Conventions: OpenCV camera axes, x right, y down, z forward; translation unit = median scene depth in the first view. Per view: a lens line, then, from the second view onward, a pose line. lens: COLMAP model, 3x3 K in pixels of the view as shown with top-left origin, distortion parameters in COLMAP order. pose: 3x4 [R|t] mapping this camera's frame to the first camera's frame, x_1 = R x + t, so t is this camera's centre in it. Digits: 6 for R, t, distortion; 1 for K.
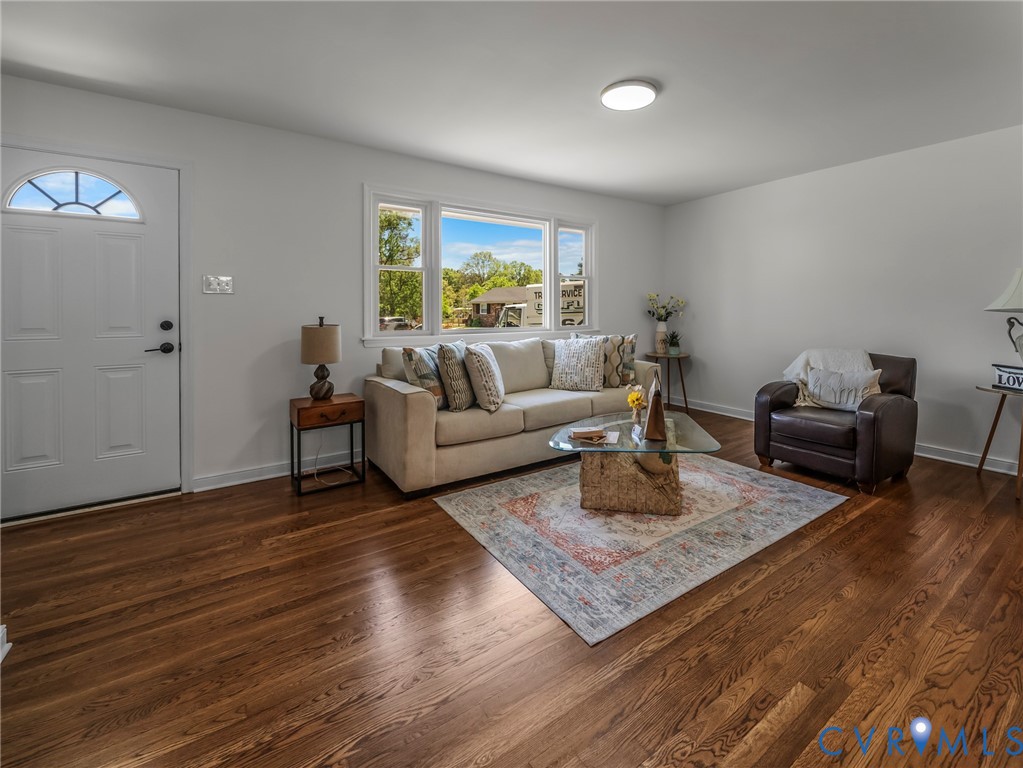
lens RADIAL K [[449.1, 0, 537.8], [0, 449.1, 319.2], [0, 0, 1]] dist [-0.003285, -0.000216]
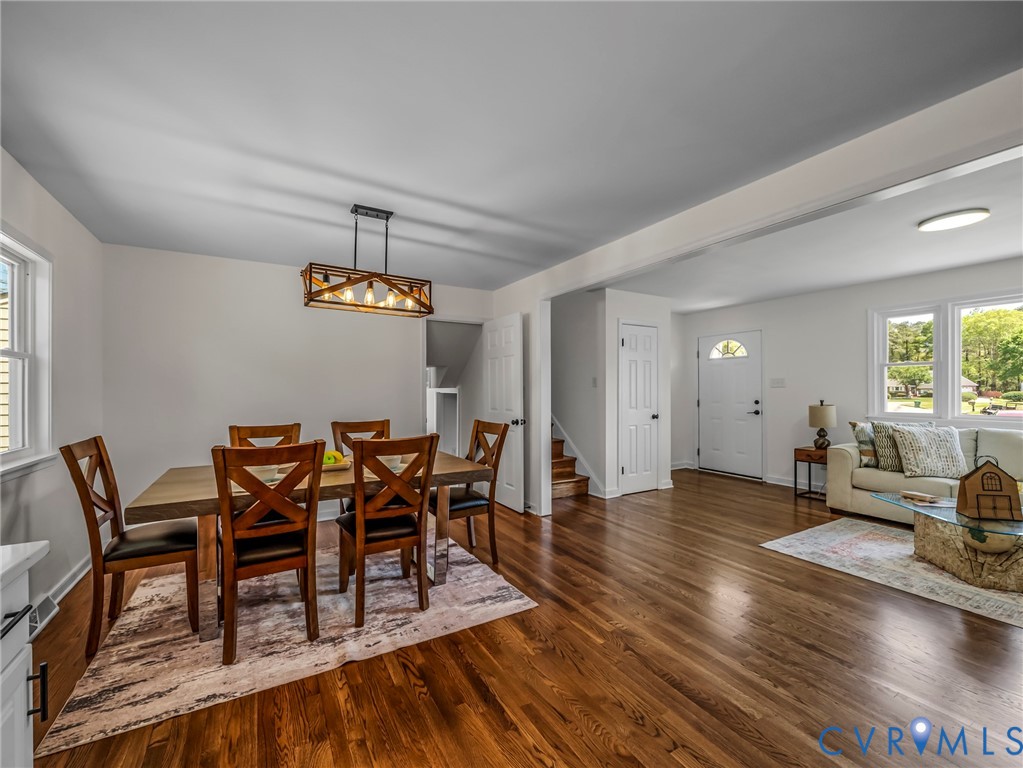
lens RADIAL K [[411.4, 0, 484.5], [0, 411.4, 389.3], [0, 0, 1]] dist [-0.003516, 0.000200]
pose [[-0.110801, 0.003639, -0.993836, 1.315260], [-0.012340, 0.999911, 0.005037, -0.042313], [0.993766, 0.012822, -0.110747, -0.105241]]
